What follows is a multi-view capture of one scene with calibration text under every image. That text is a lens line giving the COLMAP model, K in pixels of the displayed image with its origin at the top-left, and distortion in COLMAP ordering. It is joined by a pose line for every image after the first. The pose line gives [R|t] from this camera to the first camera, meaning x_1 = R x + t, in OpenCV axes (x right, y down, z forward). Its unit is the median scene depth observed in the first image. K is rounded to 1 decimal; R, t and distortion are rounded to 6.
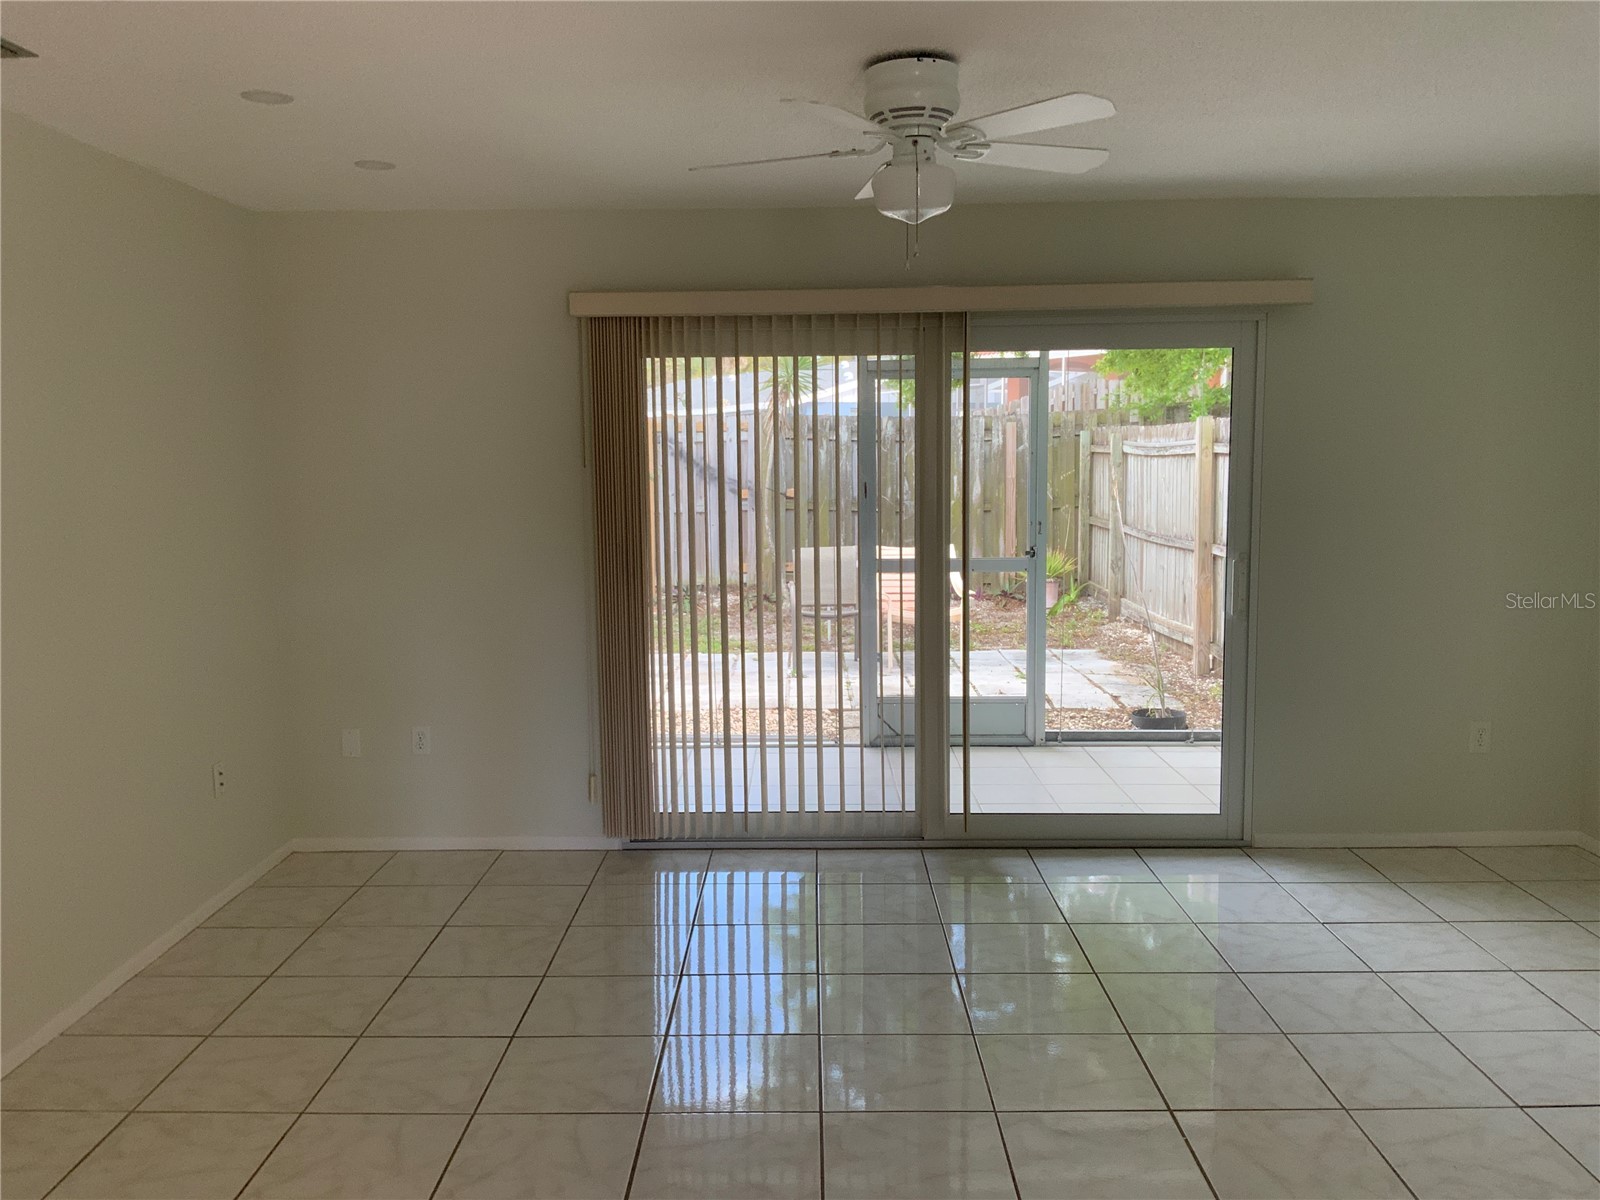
lens RADIAL K [[1318.1, 0, 799.4], [0, 1318.1, 594.7], [0, 0, 1]] dist [0.133054, -0.294566]
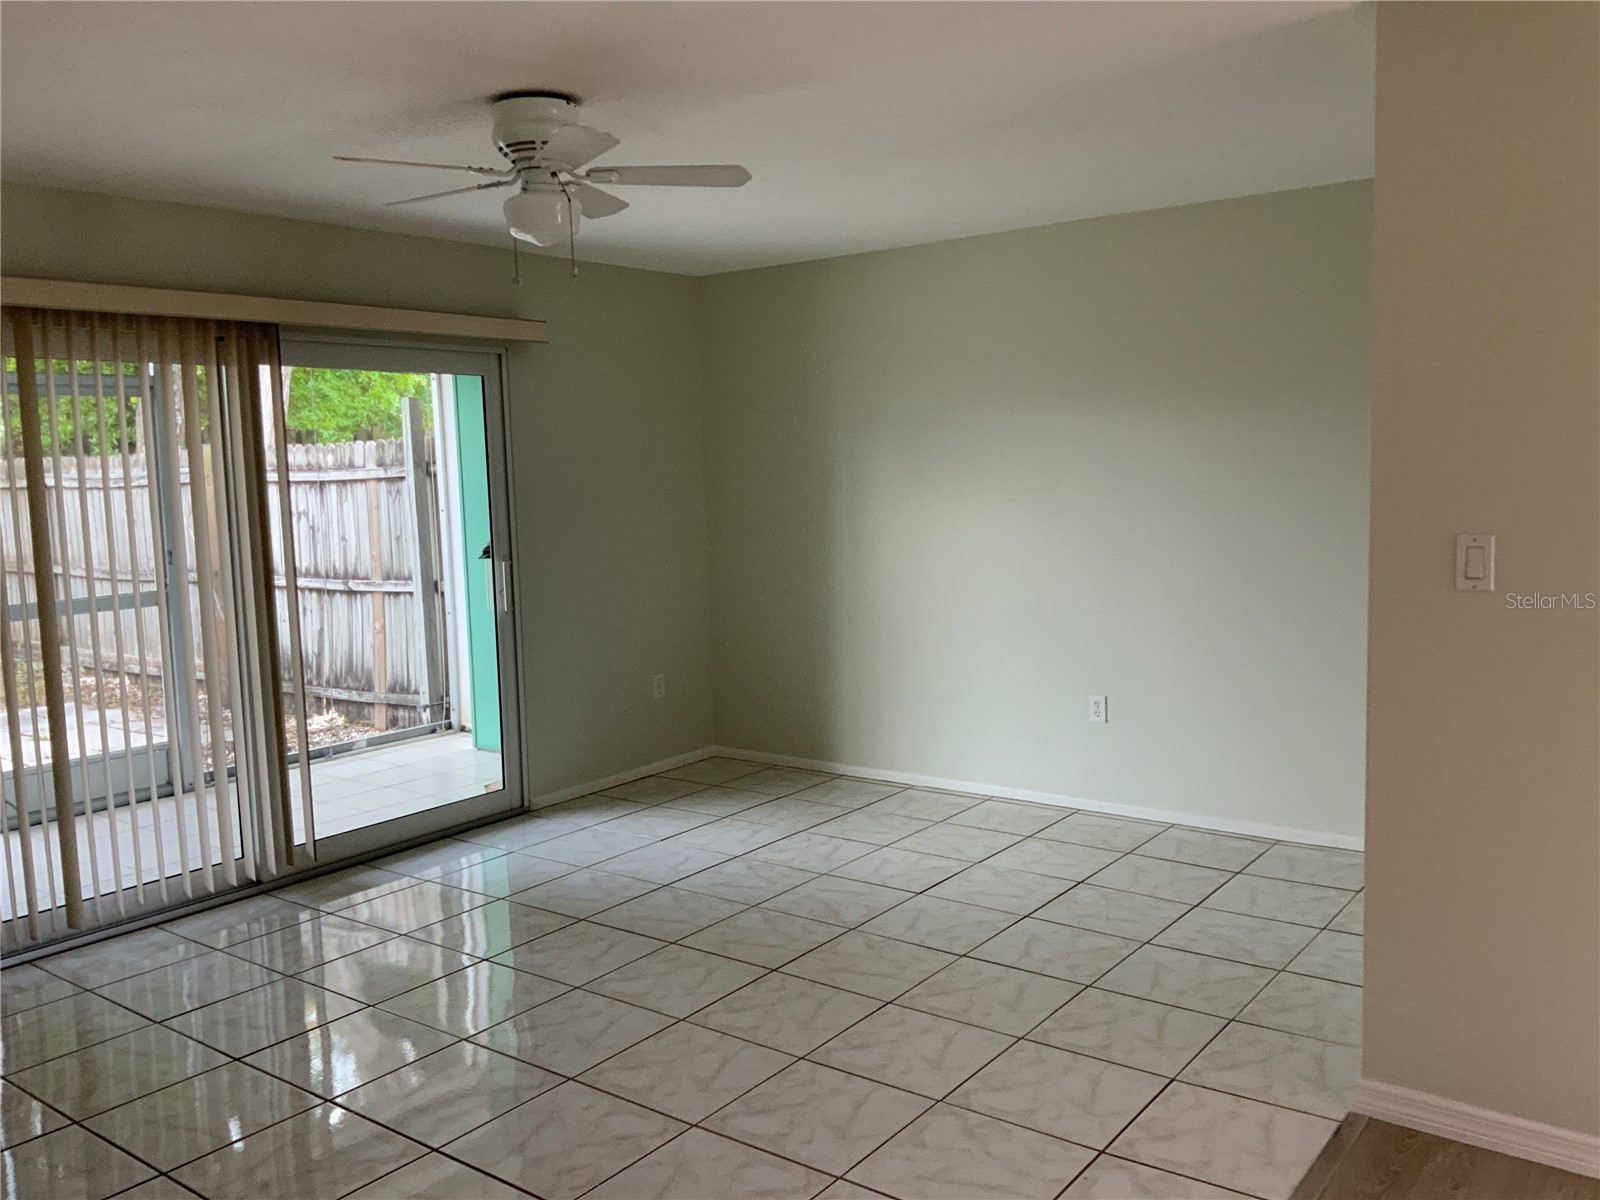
lens RADIAL K [[1326.7, 0, 802.2], [0, 1326.7, 600.8], [0, 0, 1]] dist [0.047127, -0.005246]
pose [[0.598553, -0.095266, 0.795398, -0.417643], [0.111711, 0.993128, 0.034884, -0.003841], [-0.793256, 0.067975, 0.605082, 0.111259]]
